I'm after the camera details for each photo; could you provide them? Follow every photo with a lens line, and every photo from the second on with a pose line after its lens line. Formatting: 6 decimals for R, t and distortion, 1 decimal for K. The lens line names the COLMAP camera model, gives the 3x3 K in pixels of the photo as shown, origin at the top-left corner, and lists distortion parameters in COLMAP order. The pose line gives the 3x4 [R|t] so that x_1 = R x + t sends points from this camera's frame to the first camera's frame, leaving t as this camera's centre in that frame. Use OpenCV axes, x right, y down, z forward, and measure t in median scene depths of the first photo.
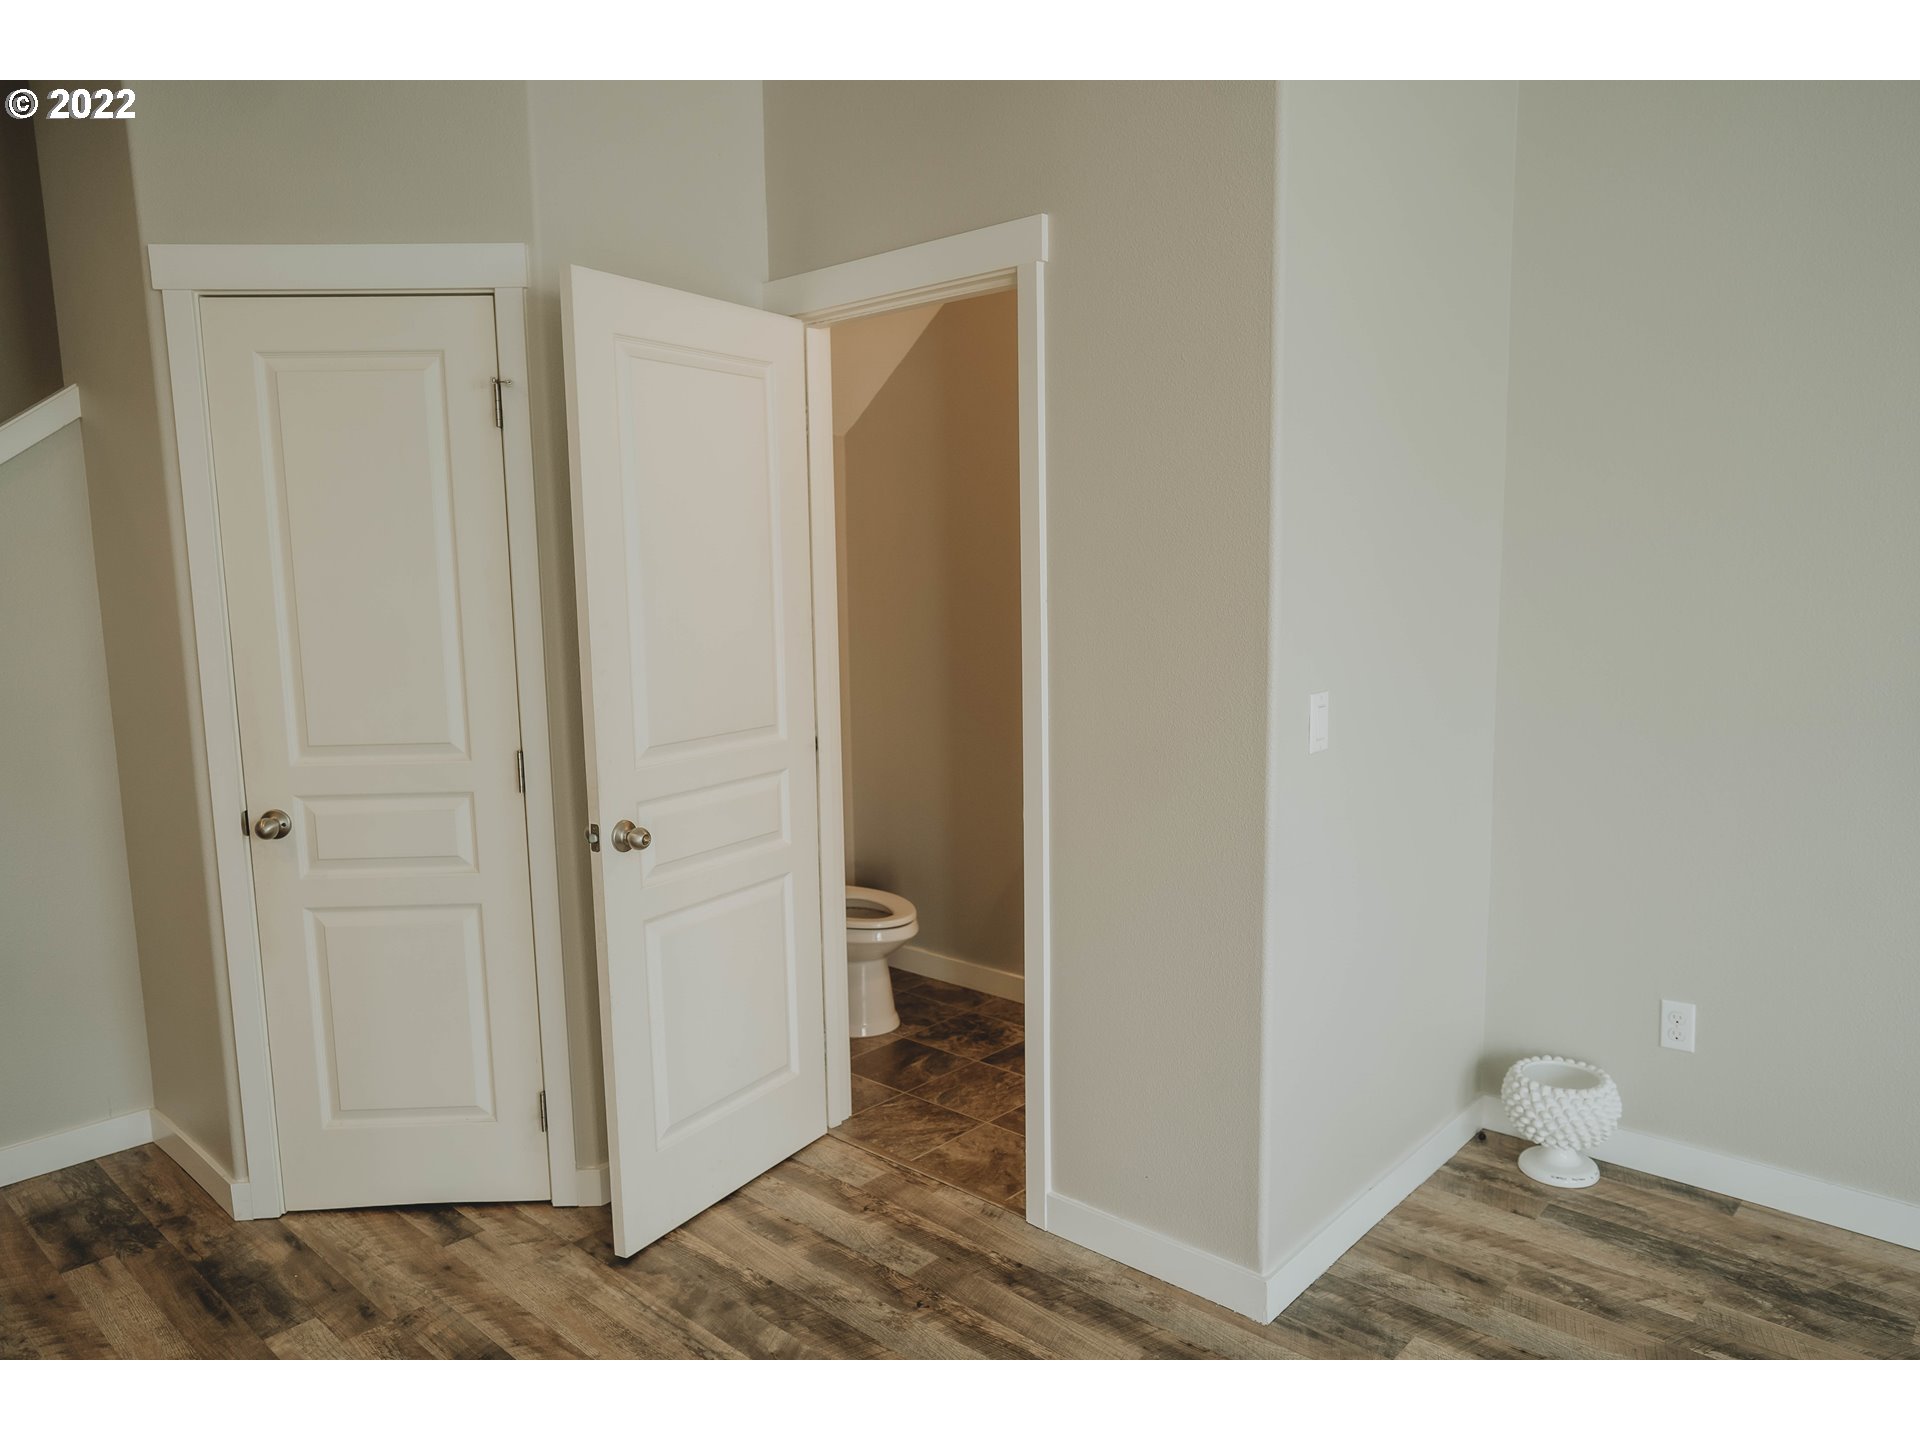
lens RADIAL K [[1281.6, 0, 960.0], [0, 1281.6, 720.0], [0, 0, 1]] dist [-0.027881, 0.030483]
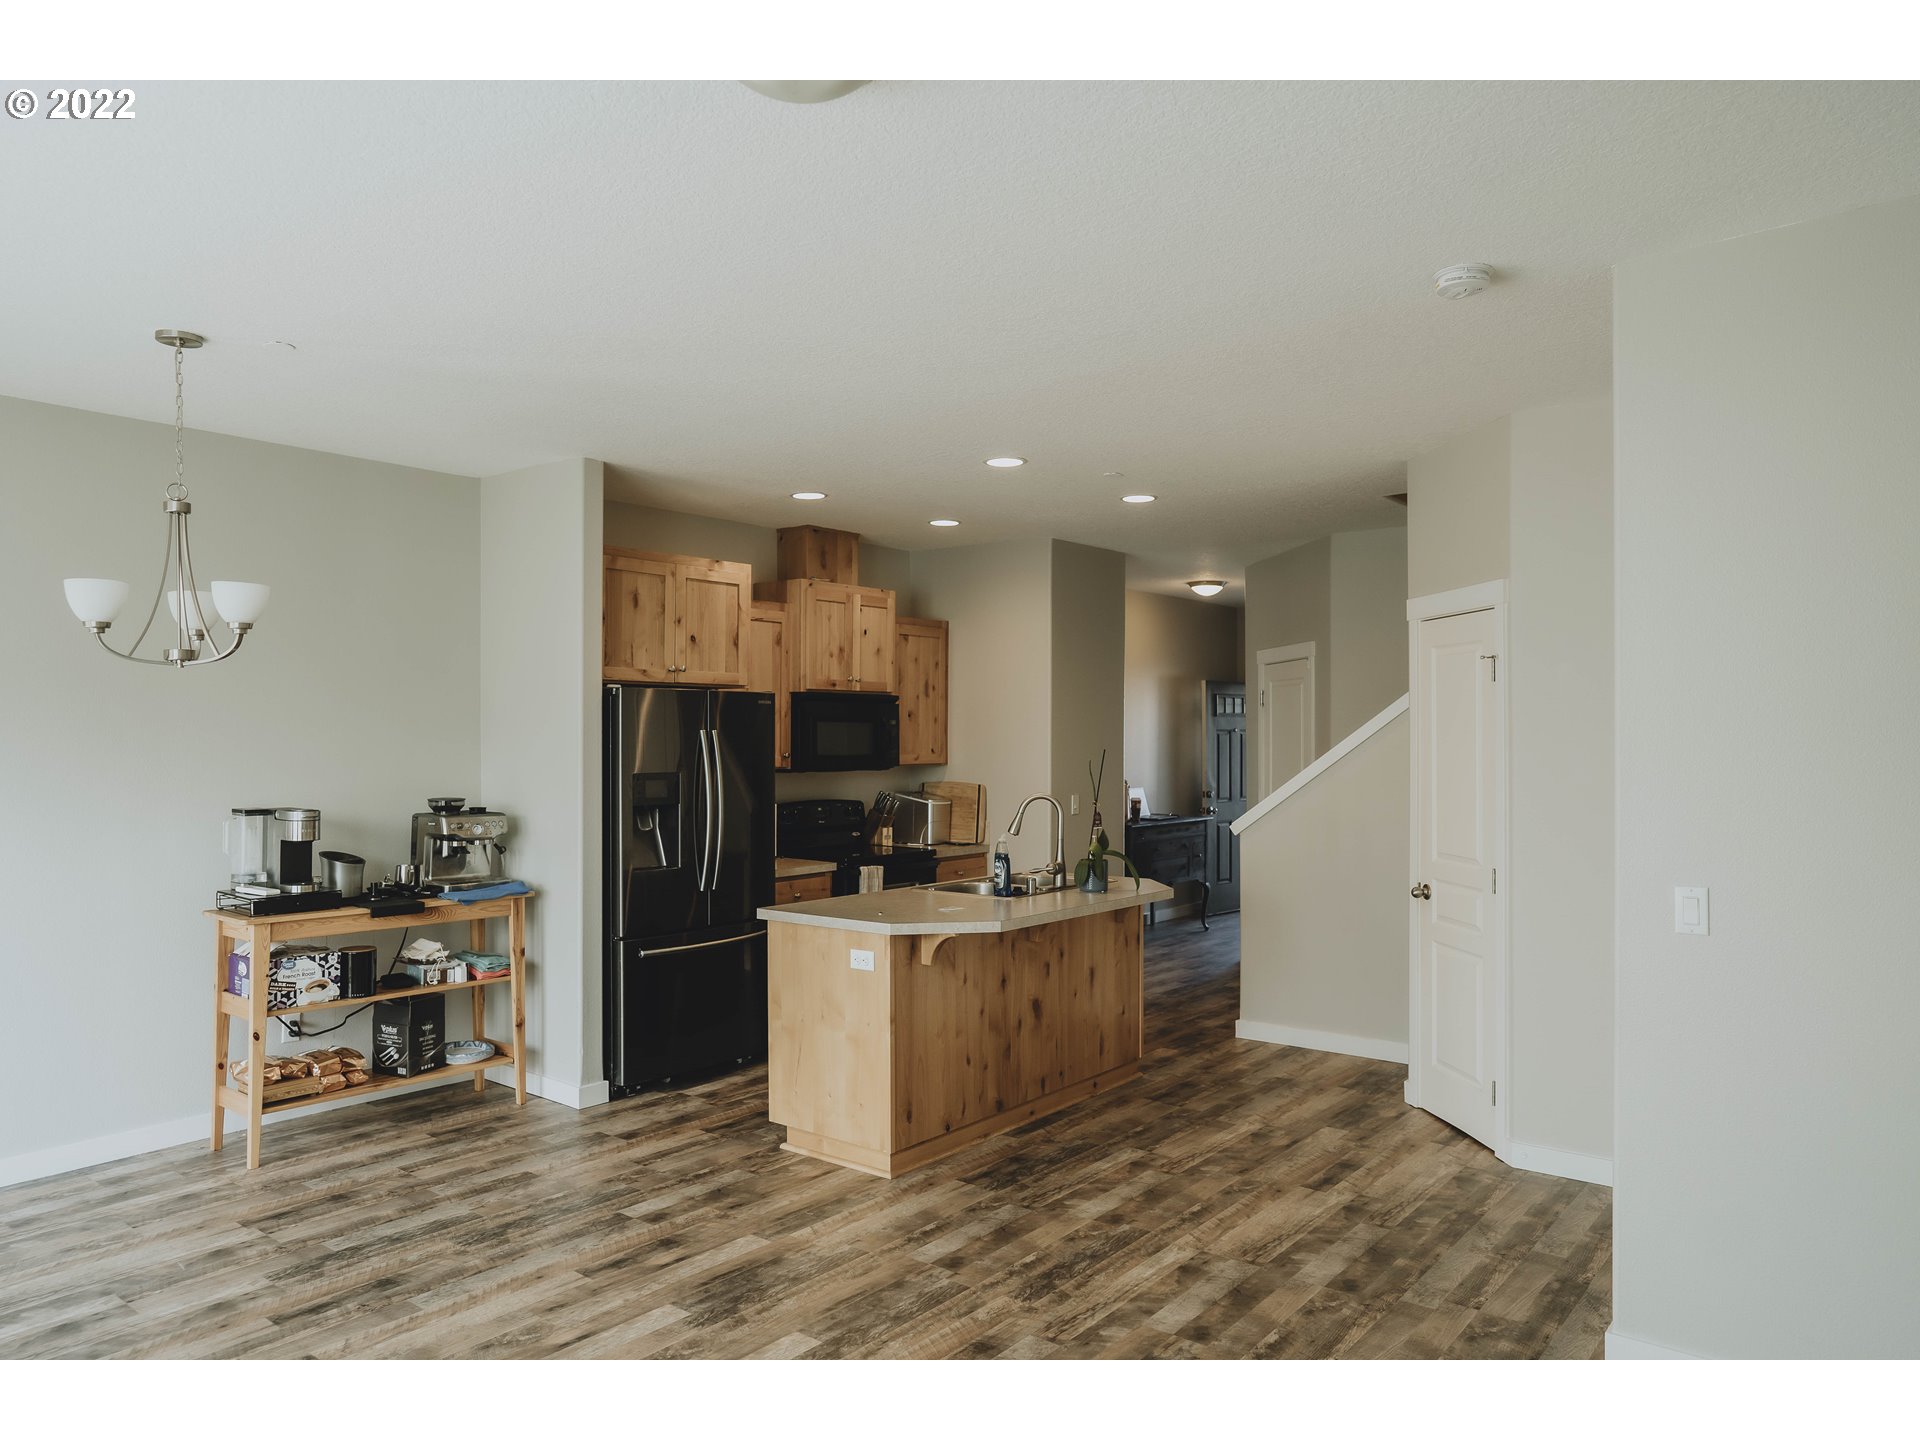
lens RADIAL K [[1281.6, 0, 960.0], [0, 1281.6, 720.0], [0, 0, 1]] dist [-0.027881, 0.030483]
pose [[0.065744, 0.006533, -0.997815, 1.352813], [-0.127484, 0.991839, -0.001906, -0.081795], [0.989659, 0.127331, 0.066040, 0.171584]]
